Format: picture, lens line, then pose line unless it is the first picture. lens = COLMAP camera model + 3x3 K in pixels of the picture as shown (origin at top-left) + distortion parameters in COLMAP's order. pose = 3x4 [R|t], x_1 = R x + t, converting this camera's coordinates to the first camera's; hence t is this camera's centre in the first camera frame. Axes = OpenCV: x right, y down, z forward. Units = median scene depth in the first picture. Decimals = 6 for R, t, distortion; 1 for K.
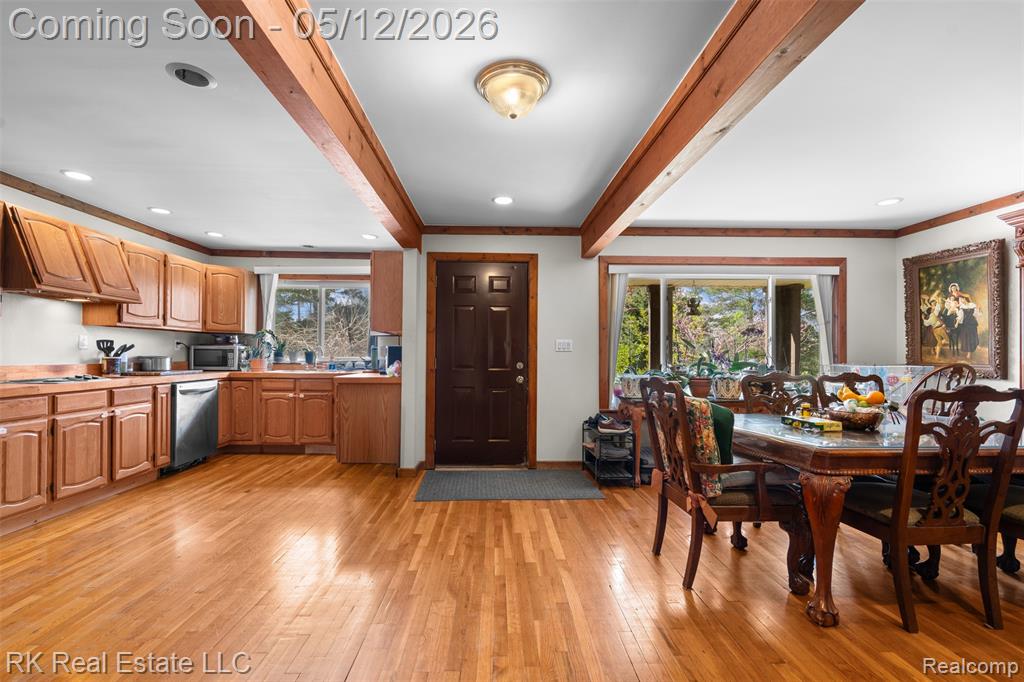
lens RADIAL K [[450.8, 0, 505.0], [0, 450.8, 352.7], [0, 0, 1]] dist [-0.005708, 0.000068]
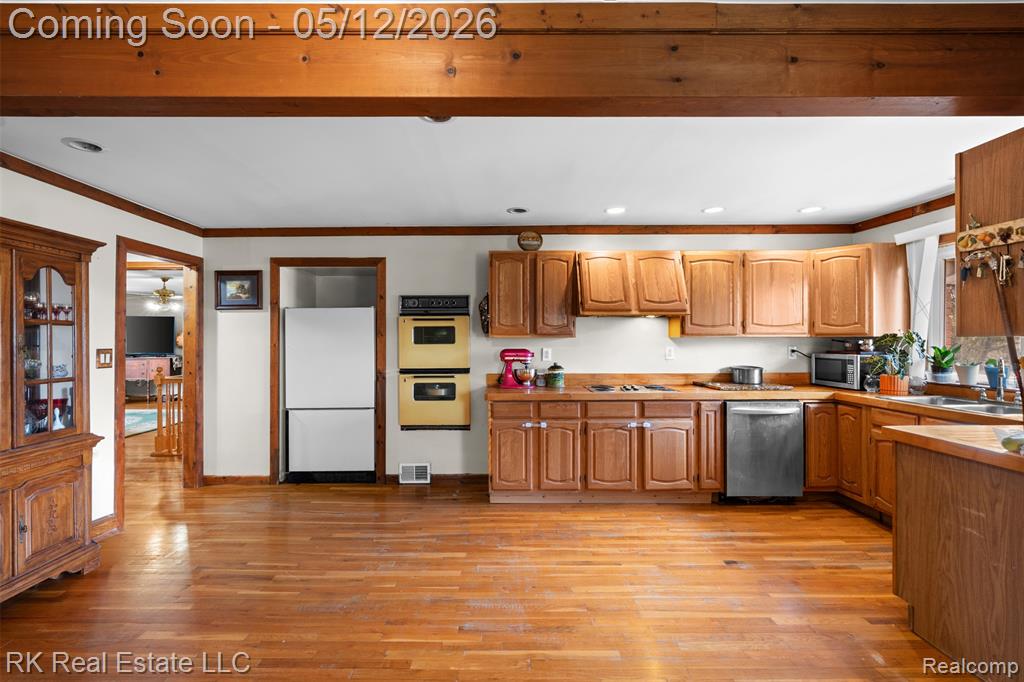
lens RADIAL K [[453.7, 0, 501.3], [0, 453.7, 342.1], [0, 0, 1]] dist [-0.003831, -0.000275]
pose [[-0.027399, -0.004026, -0.999616, 0.159429], [0.006348, 0.999971, -0.004201, -0.045154], [0.999604, -0.006461, -0.027373, 0.579271]]
